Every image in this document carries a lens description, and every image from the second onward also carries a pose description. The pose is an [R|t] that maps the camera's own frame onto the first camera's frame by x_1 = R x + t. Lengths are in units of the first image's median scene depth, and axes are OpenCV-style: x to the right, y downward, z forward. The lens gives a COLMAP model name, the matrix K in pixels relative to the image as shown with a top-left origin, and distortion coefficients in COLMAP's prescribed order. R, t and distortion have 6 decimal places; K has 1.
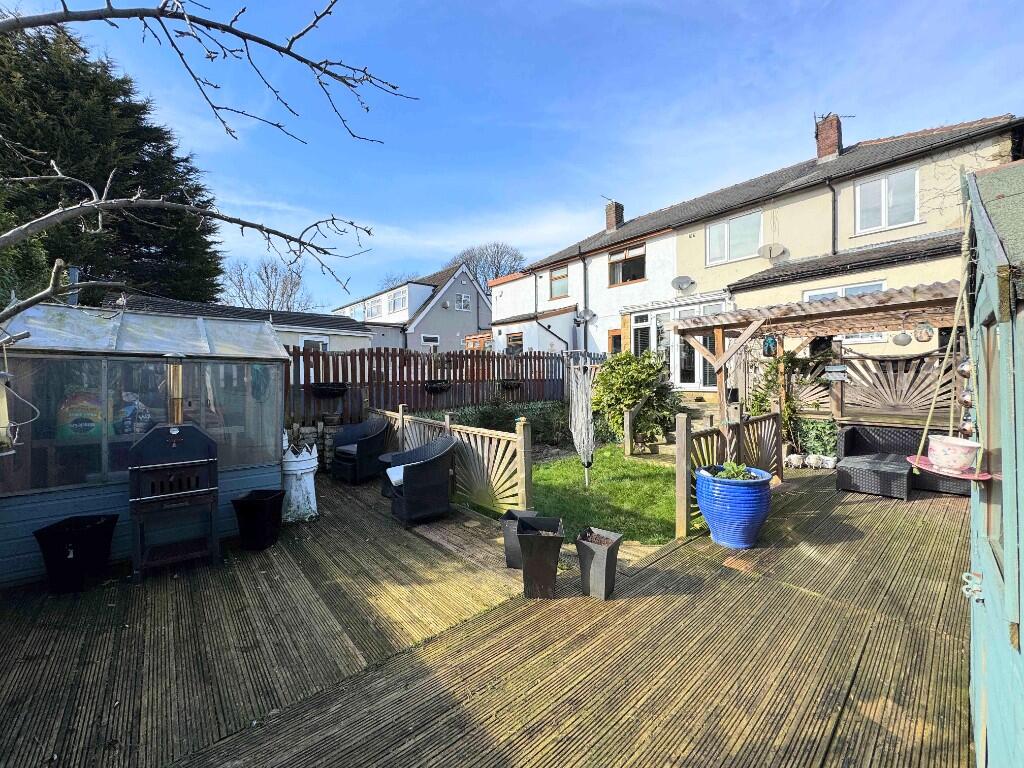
lens RADIAL K [[407.1, 0, 514.0], [0, 407.1, 383.8], [0, 0, 1]] dist [-0.001611, -0.000577]
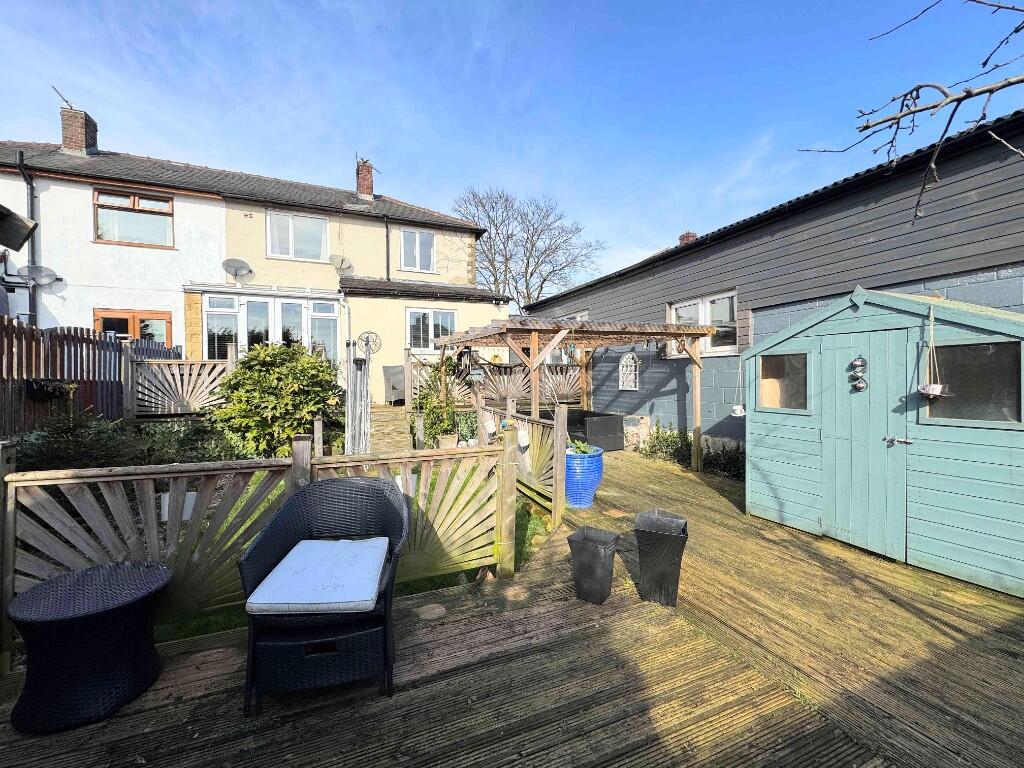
lens RADIAL K [[407.1, 0, 510.8], [0, 407.1, 383.8], [0, 0, 1]] dist [-0.001611, -0.000577]
pose [[0.315332, 0.001464, 0.948980, -0.220422], [0.021531, 0.999730, -0.008696, 0.007868], [-0.948737, 0.023175, 0.315215, 0.246520]]
